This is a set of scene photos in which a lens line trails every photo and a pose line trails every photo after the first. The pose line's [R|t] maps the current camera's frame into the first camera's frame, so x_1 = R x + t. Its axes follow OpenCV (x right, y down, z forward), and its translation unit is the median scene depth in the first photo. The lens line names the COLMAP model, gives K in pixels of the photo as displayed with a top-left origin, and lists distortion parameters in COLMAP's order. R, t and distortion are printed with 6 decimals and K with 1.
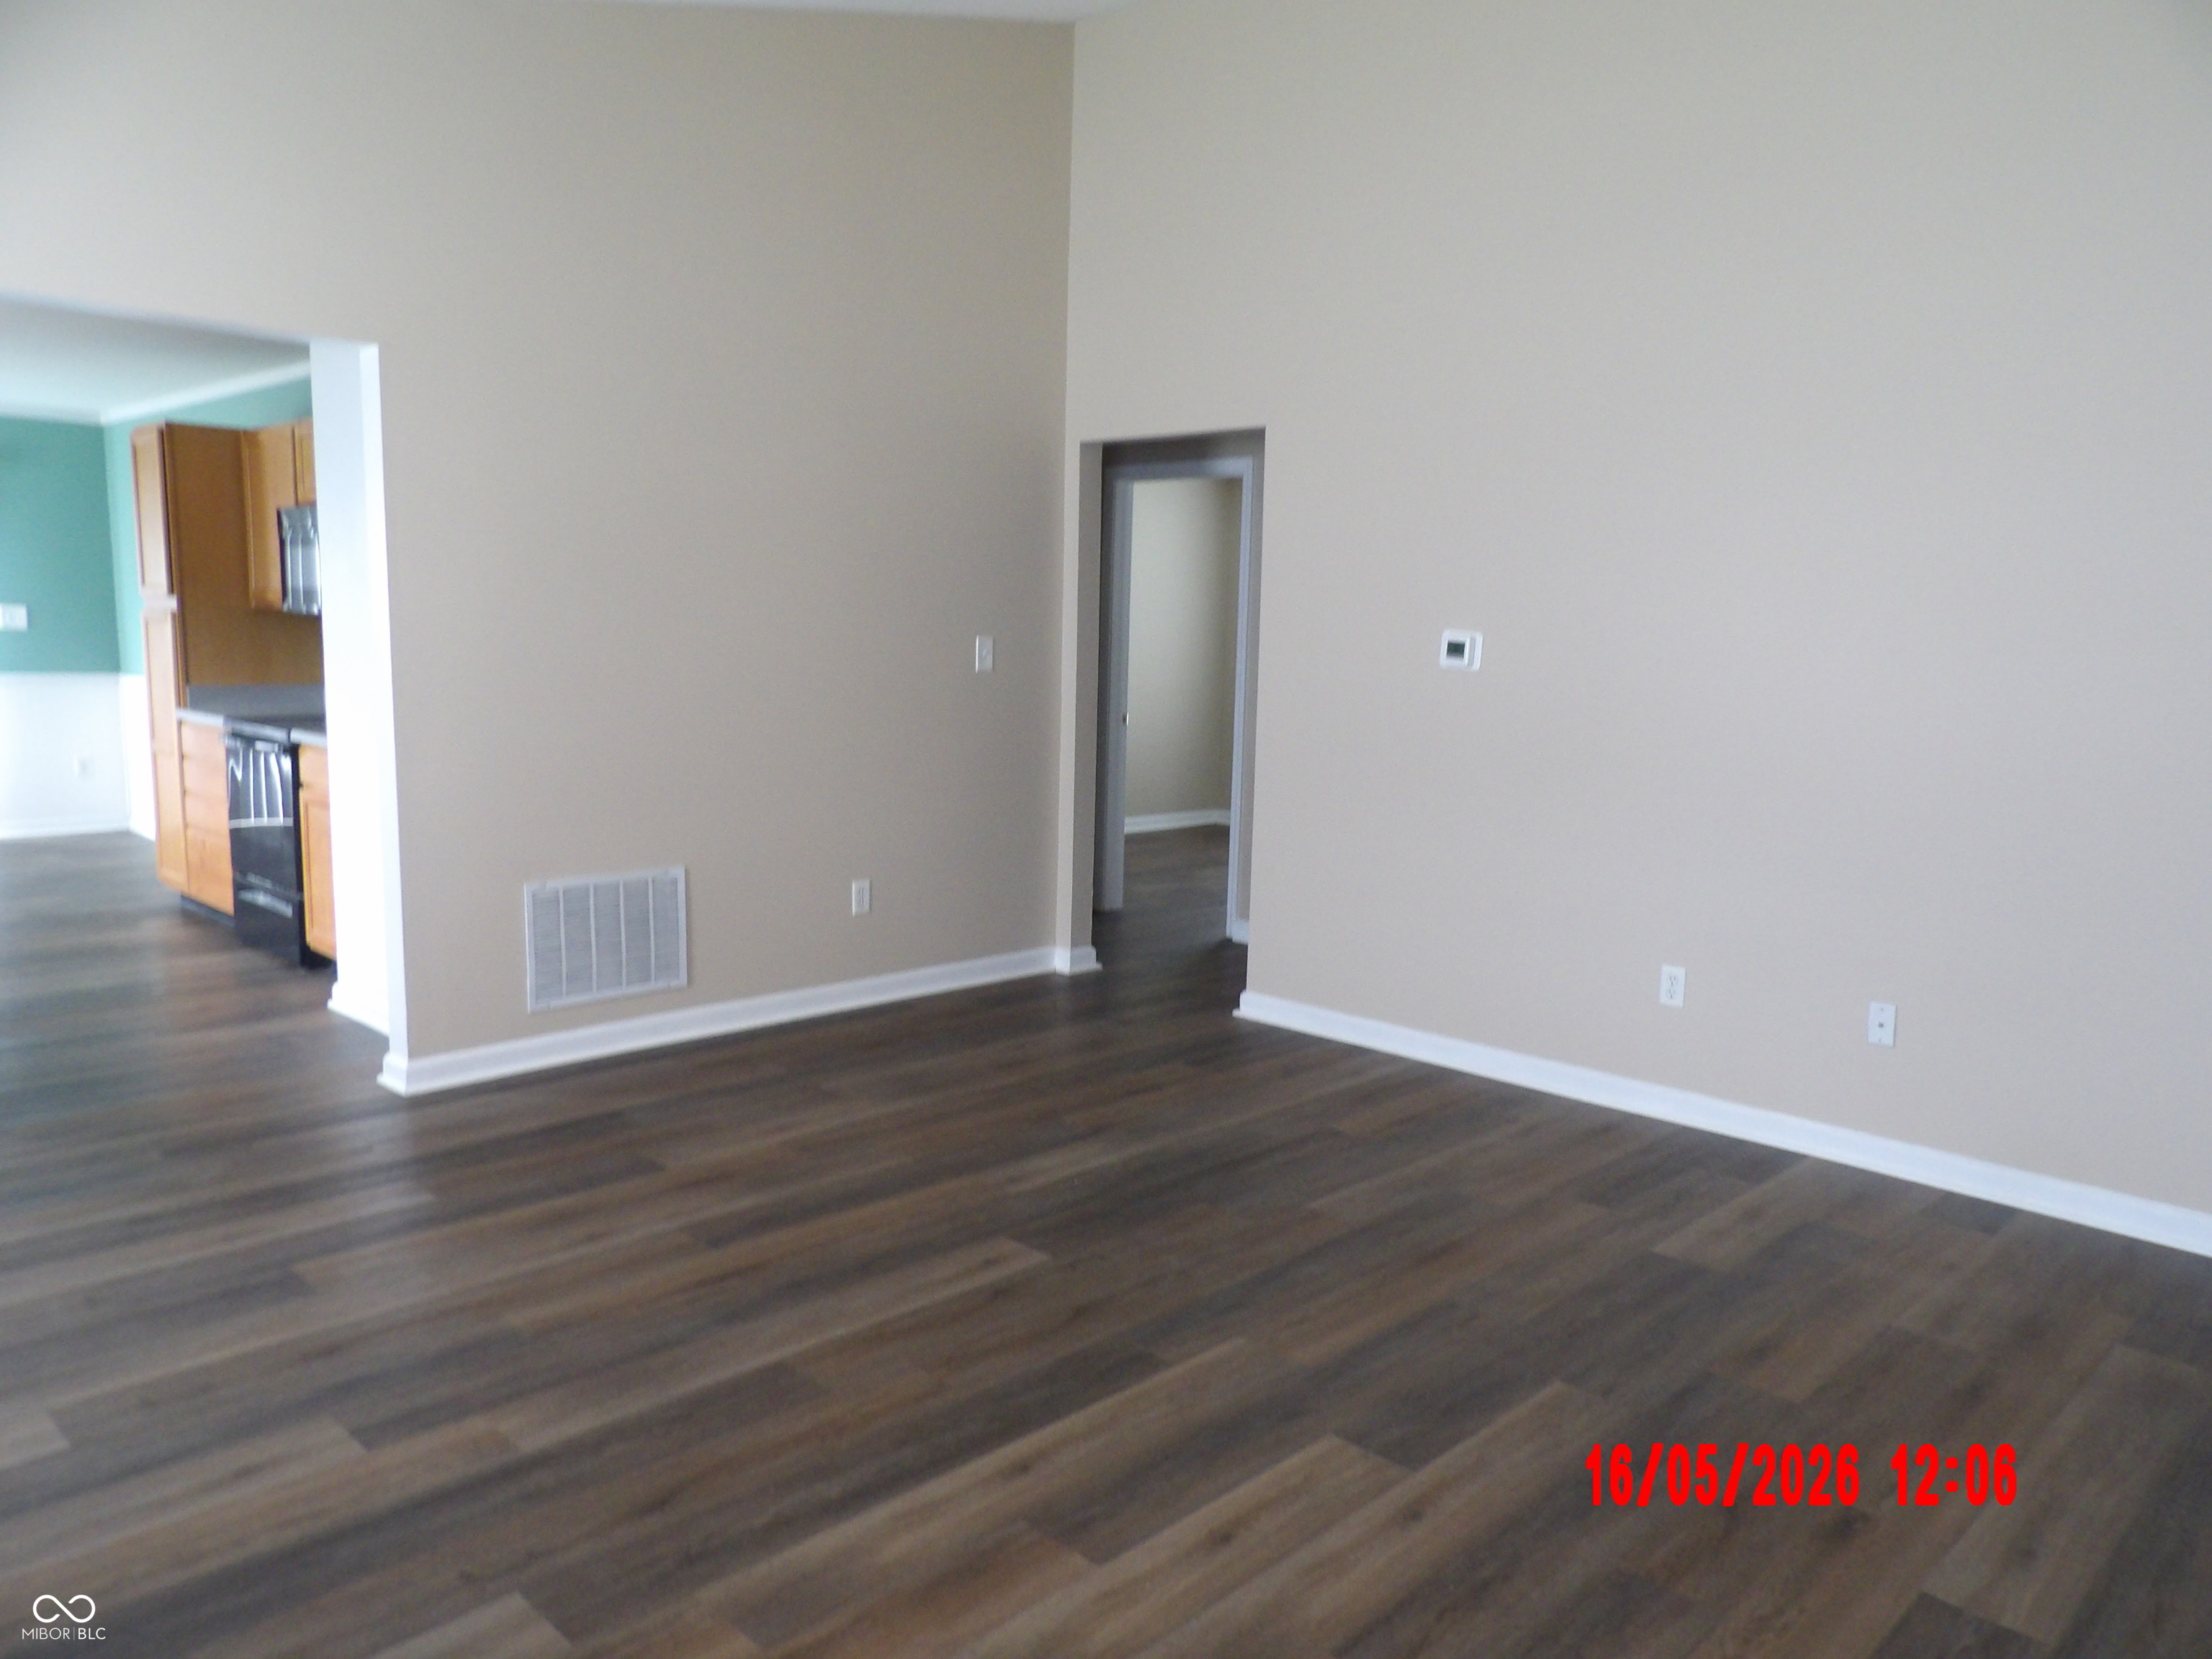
lens RADIAL K [[1576.3, 0, 1101.8], [0, 1576.3, 846.8], [0, 0, 1]] dist [-0.025272, 0.017605]
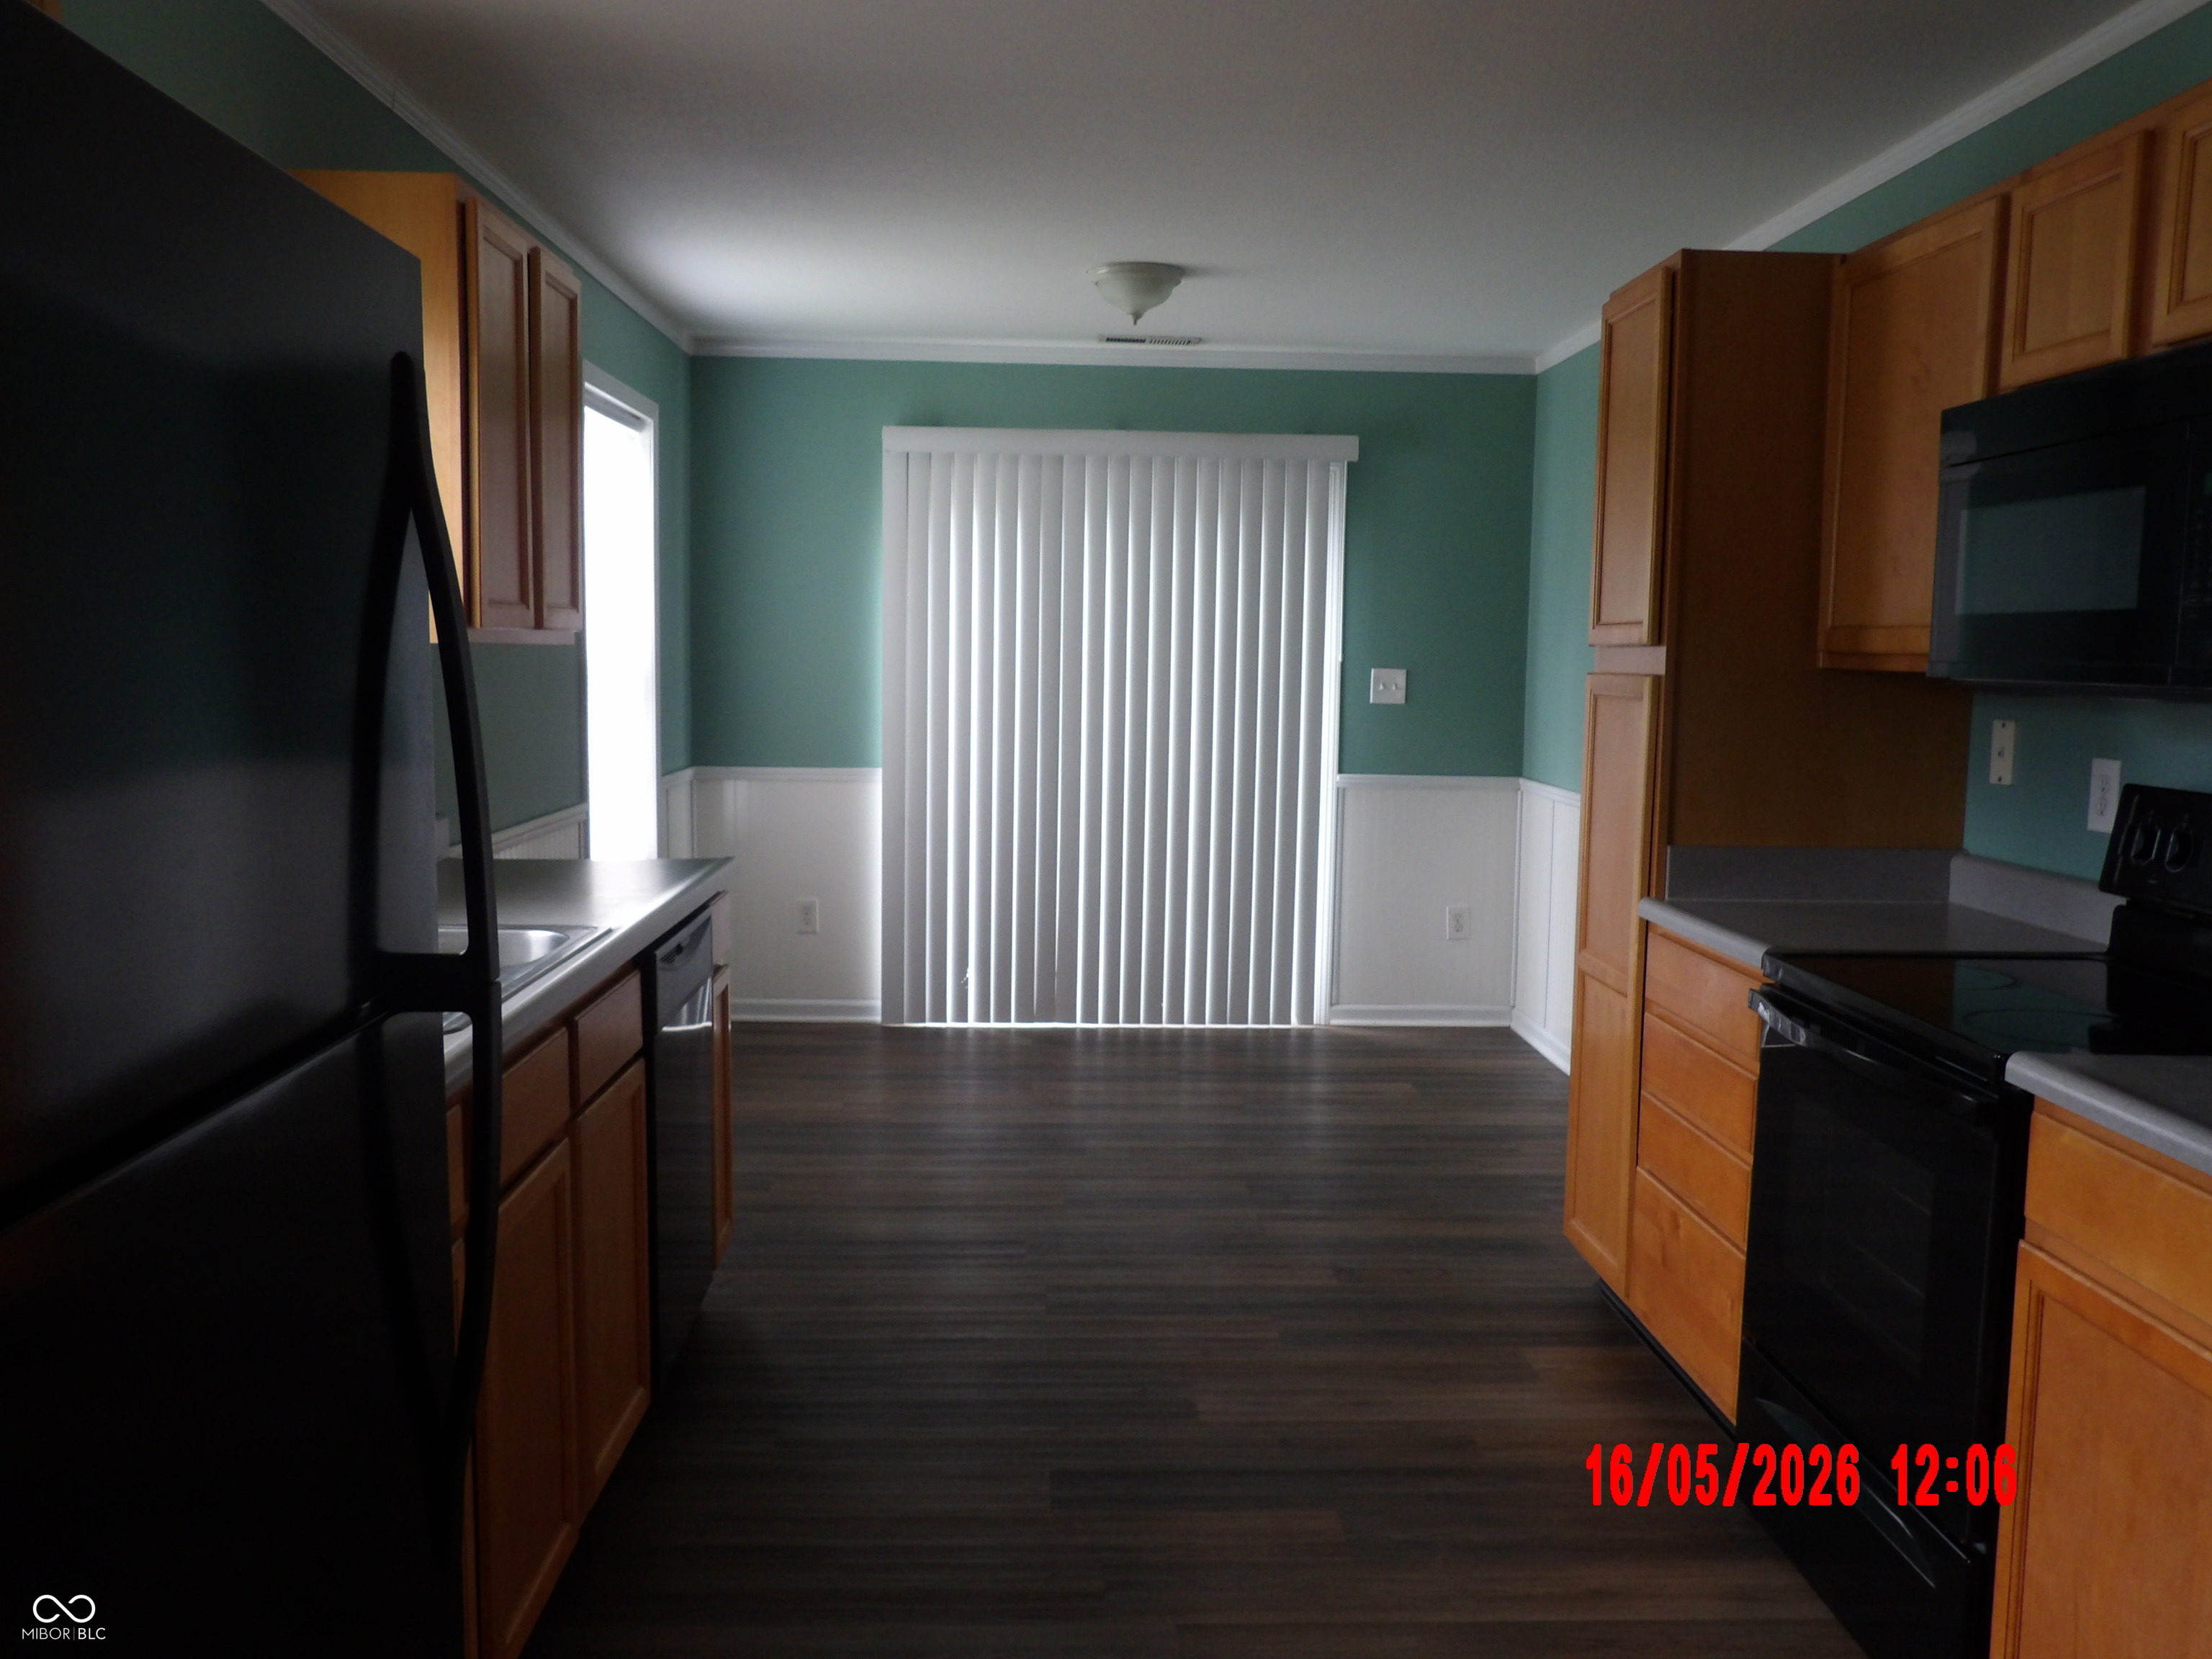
lens RADIAL K [[1940.9, 0, 1106.3], [0, 1940.9, 839.5], [0, 0, 1]] dist [0.007376, -0.000230]
pose [[0.722877, 0.054624, -0.688814, -0.429215], [-0.097021, 0.995019, -0.022913, -0.102572], [0.684131, 0.083393, 0.724576, 0.660301]]
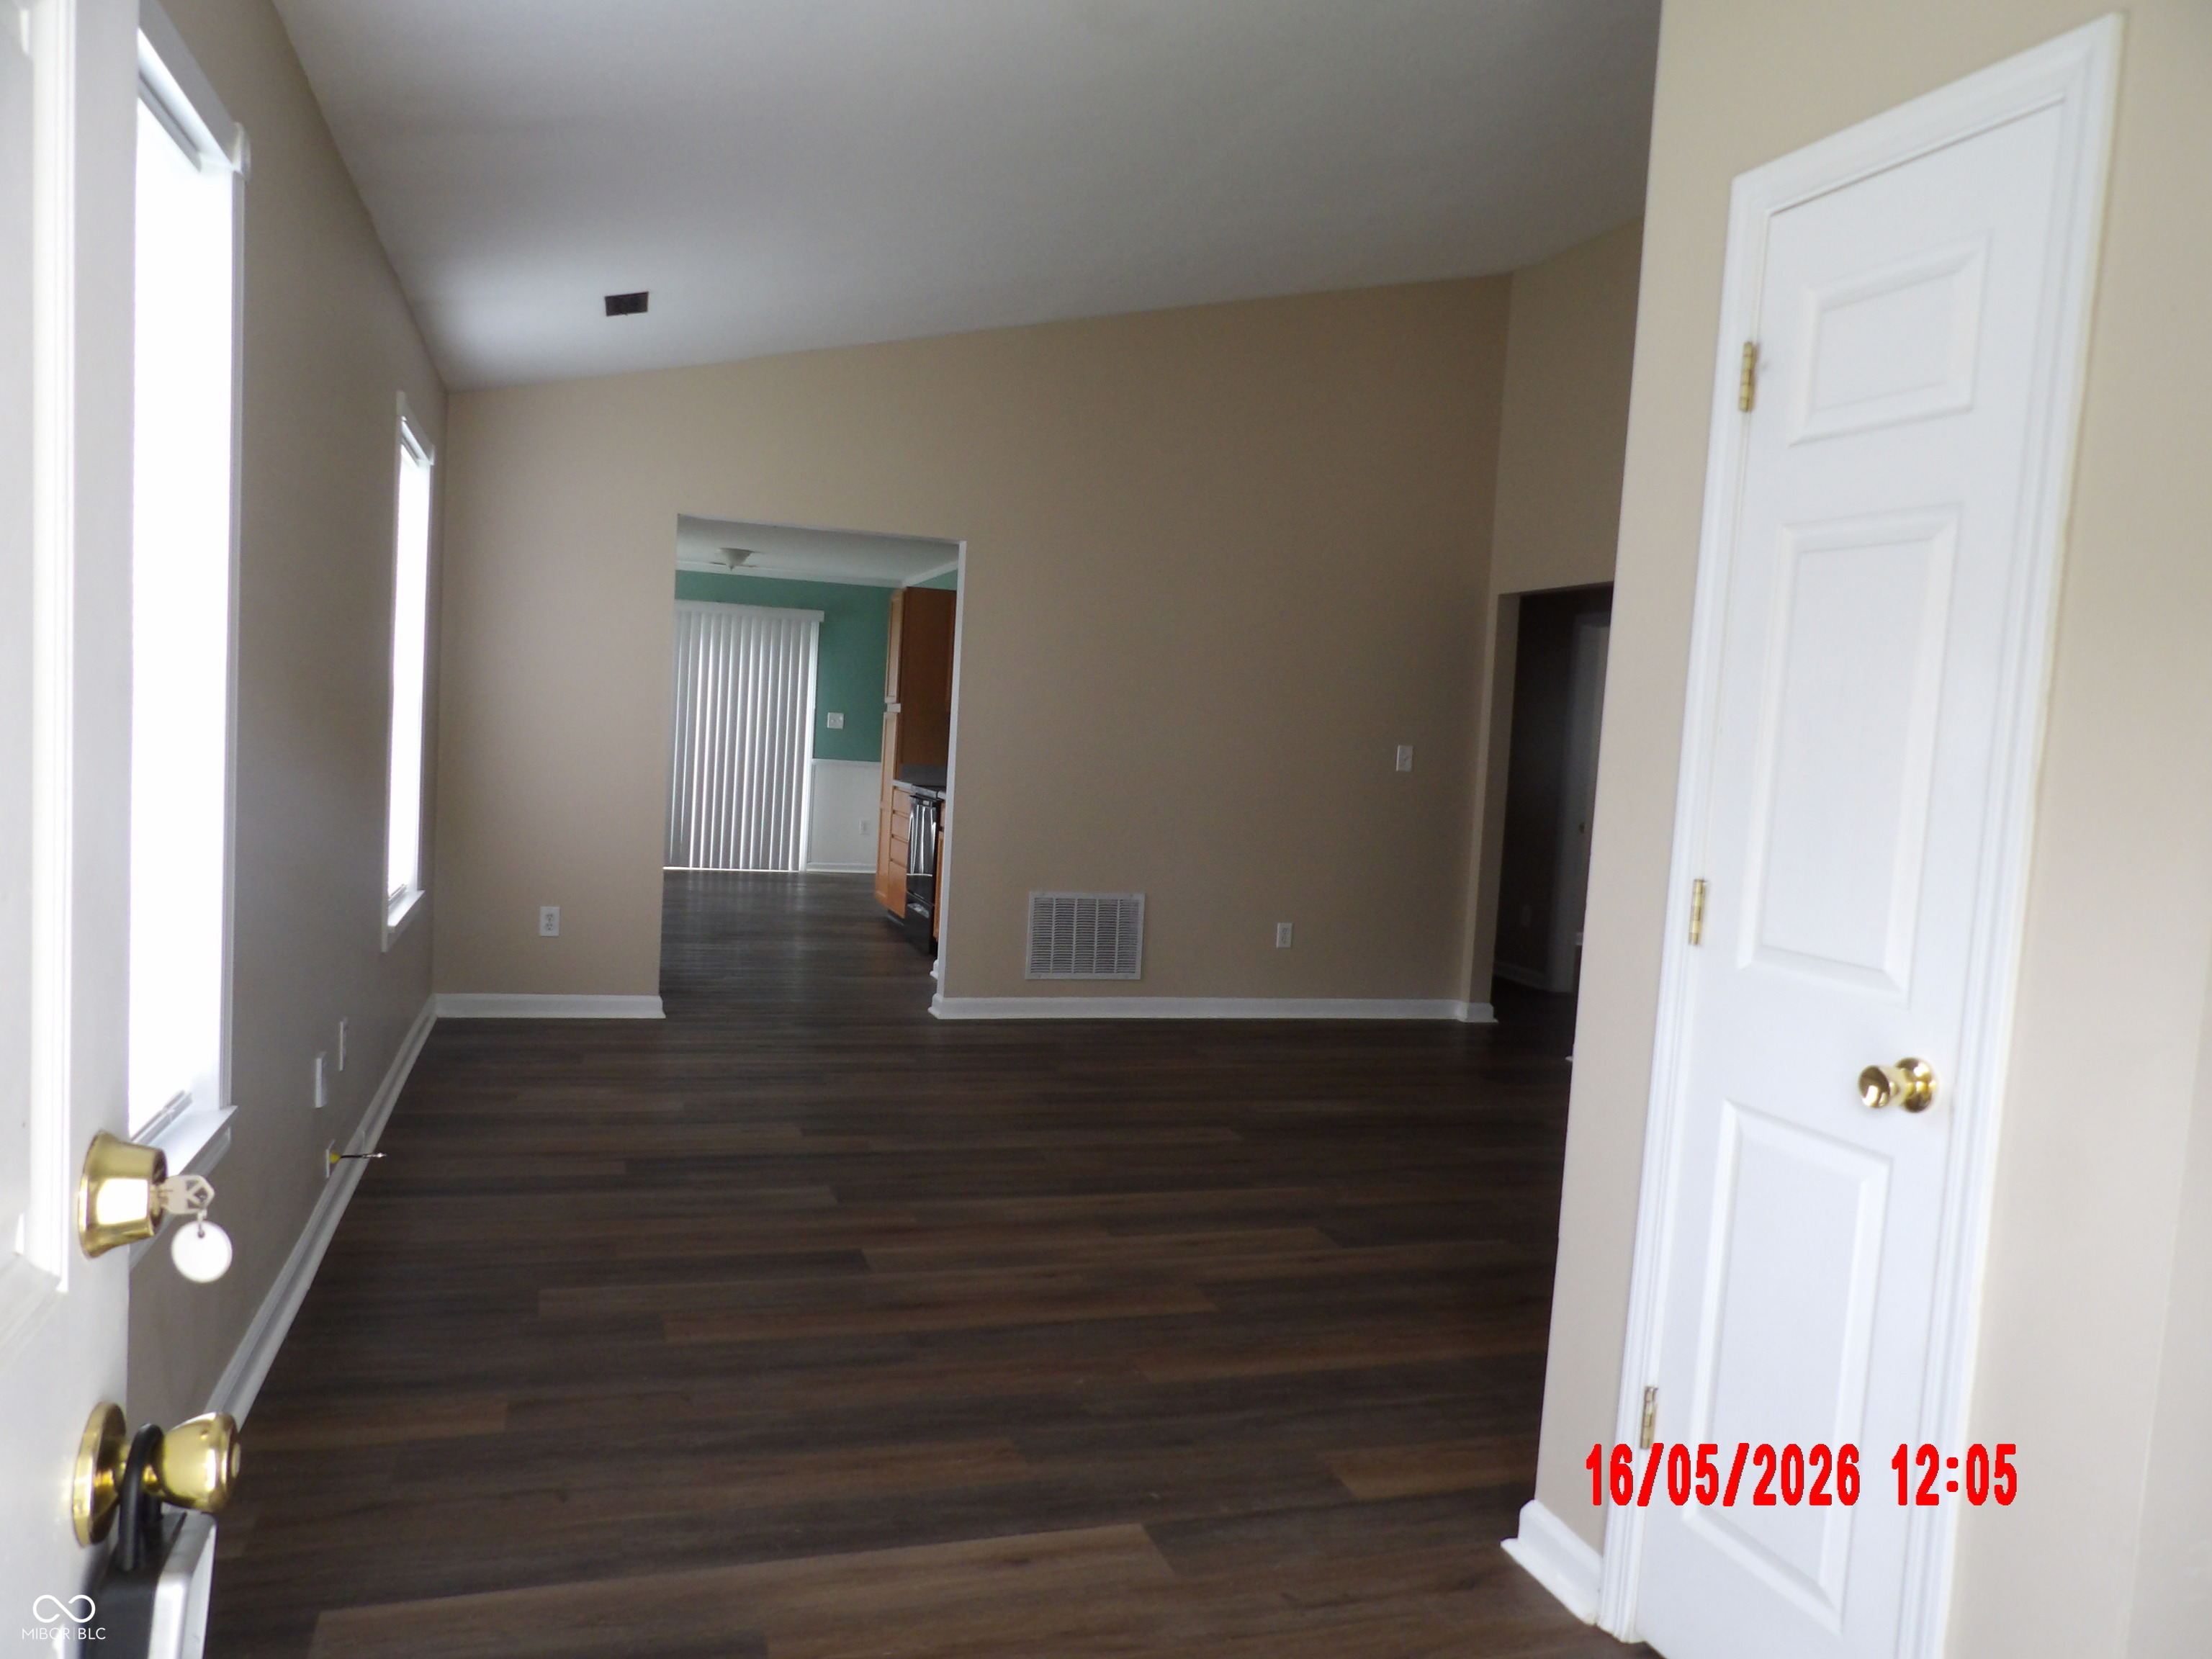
lens RADIAL K [[1576.3, 0, 1105.2], [0, 1576.3, 824.4], [0, 0, 1]] dist [-0.025272, 0.017605]
pose [[0.886099, 0.054909, -0.460232, 0.345286], [-0.102577, 0.991568, -0.079194, 0.065268], [0.452002, 0.117383, 0.884260, -0.267881]]
